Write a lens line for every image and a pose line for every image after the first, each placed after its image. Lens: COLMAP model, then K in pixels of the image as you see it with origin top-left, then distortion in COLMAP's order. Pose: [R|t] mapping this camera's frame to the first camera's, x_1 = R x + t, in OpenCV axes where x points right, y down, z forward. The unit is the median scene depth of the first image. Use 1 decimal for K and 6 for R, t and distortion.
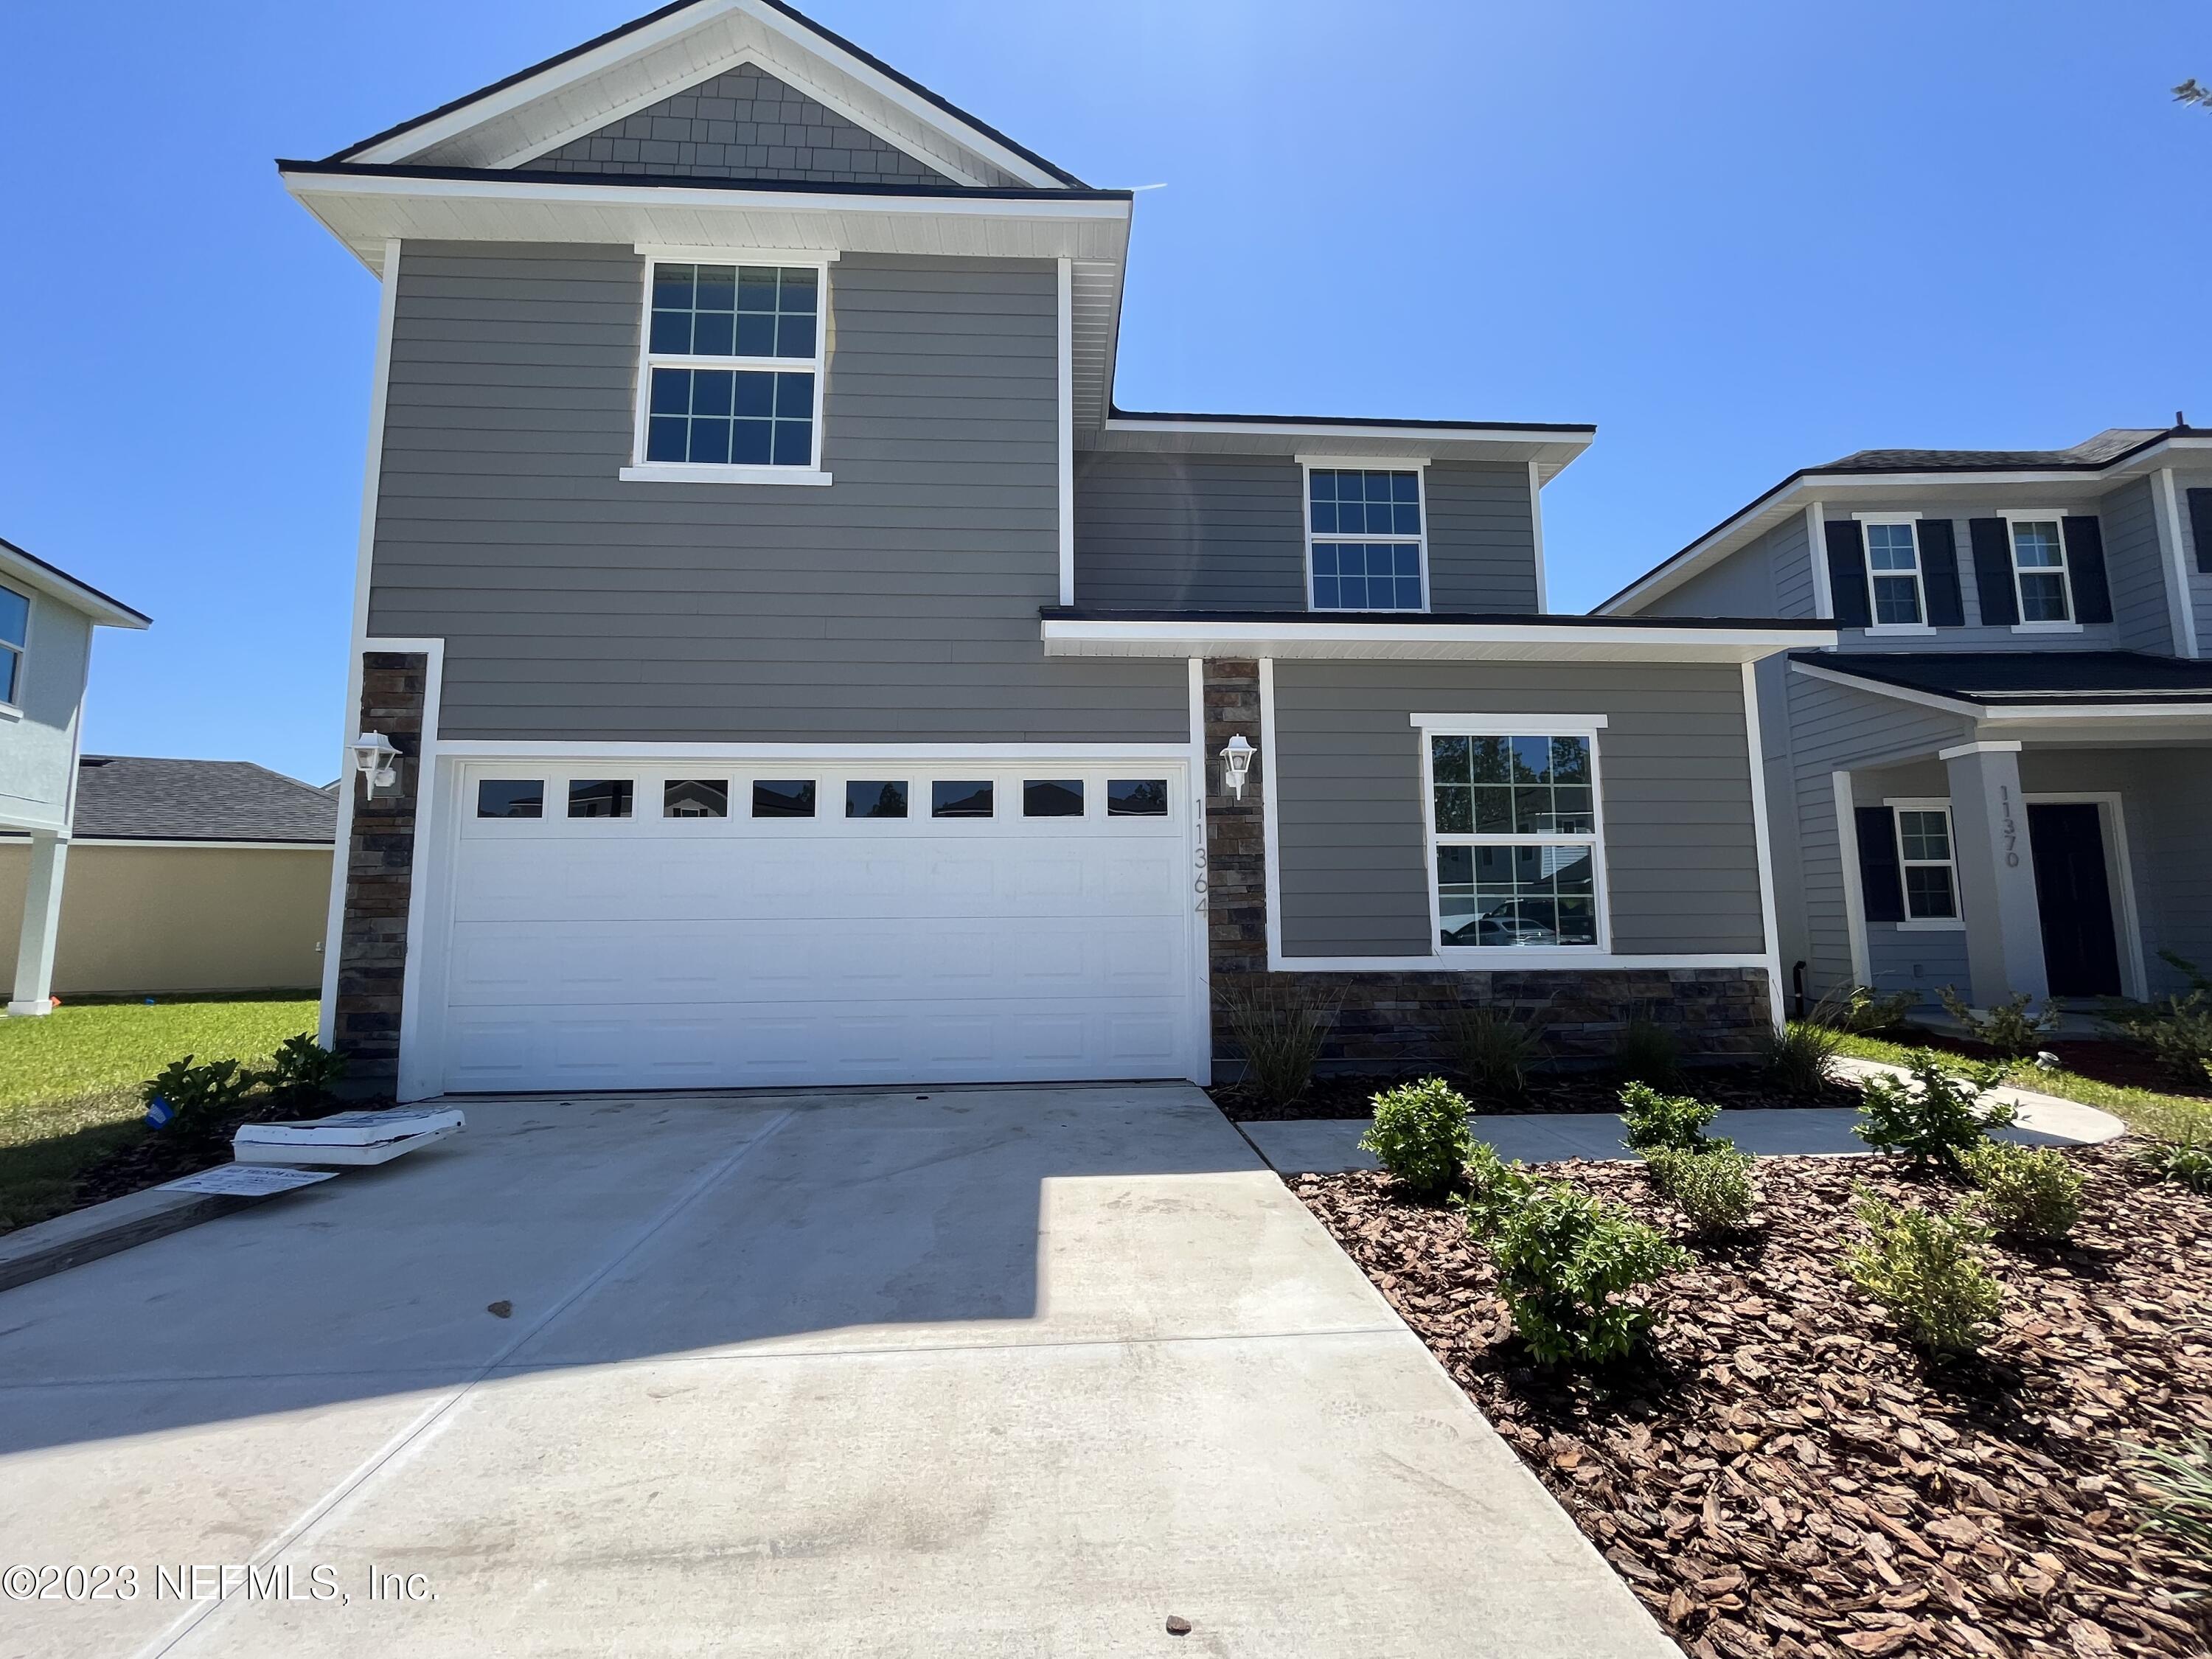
lens RADIAL K [[902.0, 0, 1099.1], [0, 902.0, 825.7], [0, 0, 1]] dist [-0.002689, 0.000087]
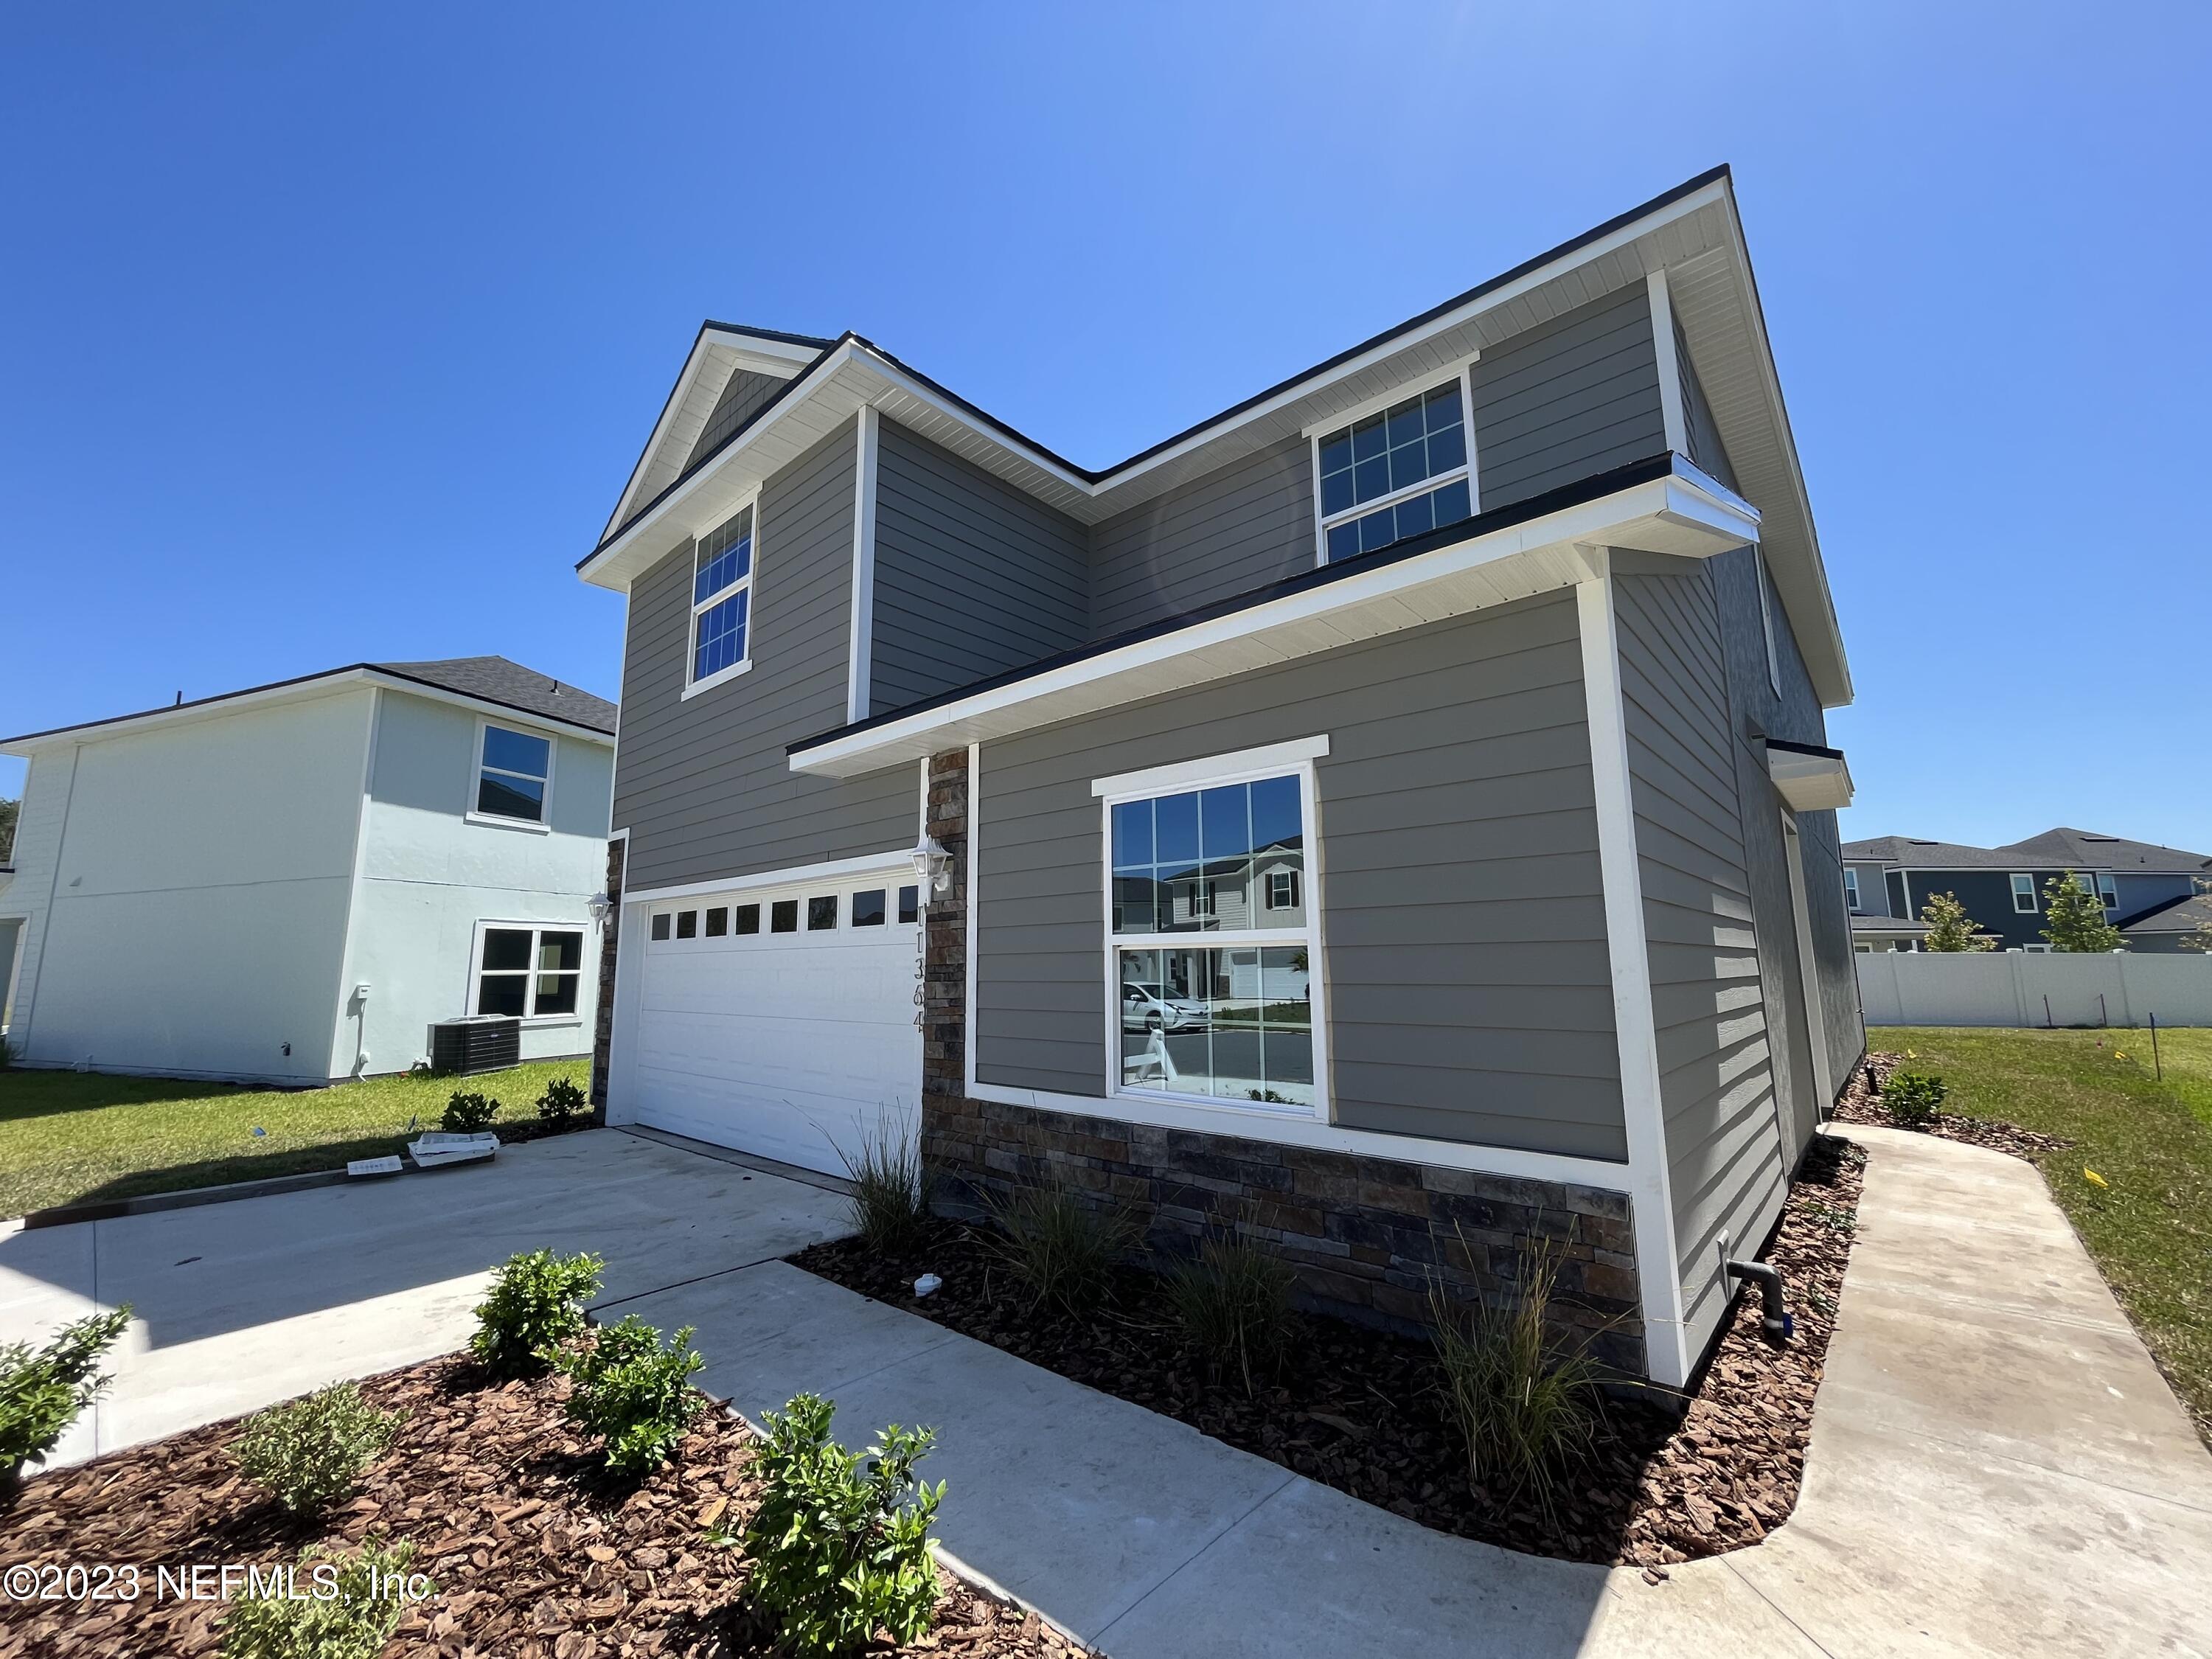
lens RADIAL K [[902.0, 0, 1107.8], [0, 902.0, 825.8], [0, 0, 1]] dist [-0.002689, 0.000087]
pose [[0.702132, -0.109383, -0.703595, 0.914850], [0.081947, 0.993978, -0.072749, -0.027411], [0.707315, -0.006578, 0.706868, 0.460904]]
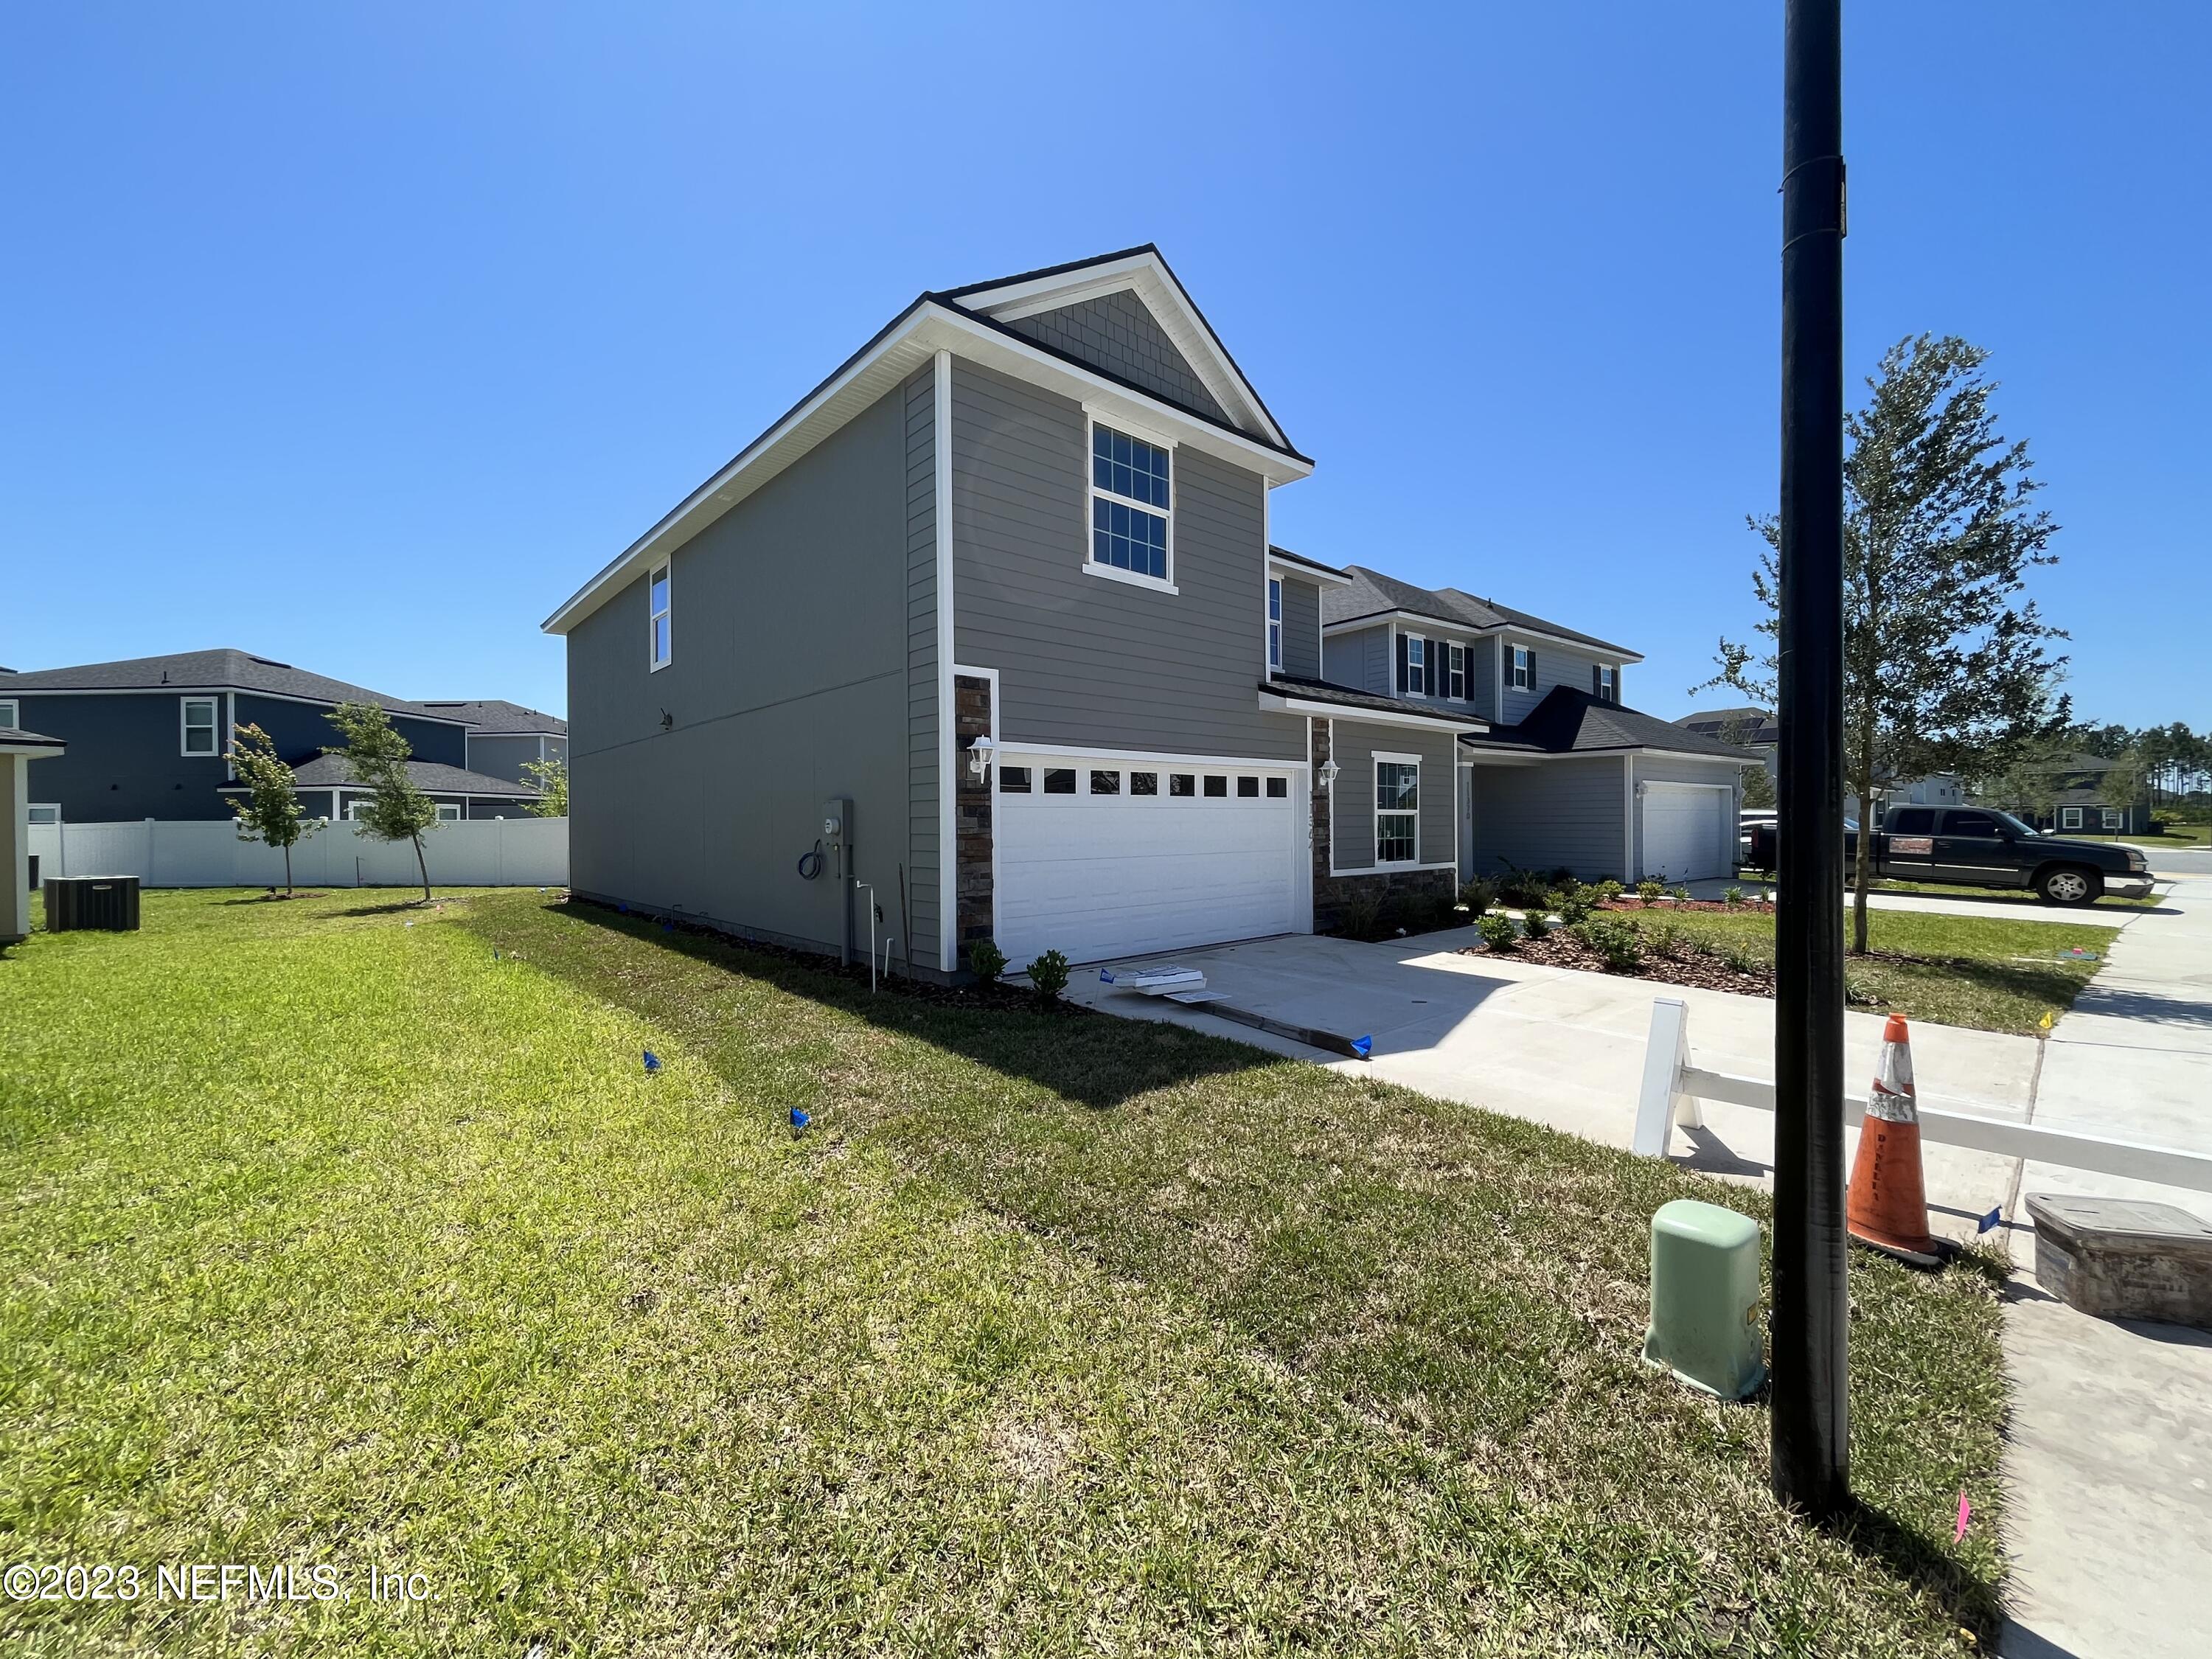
lens RADIAL K [[902.0, 0, 1120.6], [0, 902.0, 828.5], [0, 0, 1]] dist [-0.002689, 0.000087]
pose [[0.776610, -0.002356, 0.629977, -1.420276], [-0.066713, 0.994063, 0.085958, -0.087815], [-0.626439, -0.108784, 0.771842, -0.255641]]
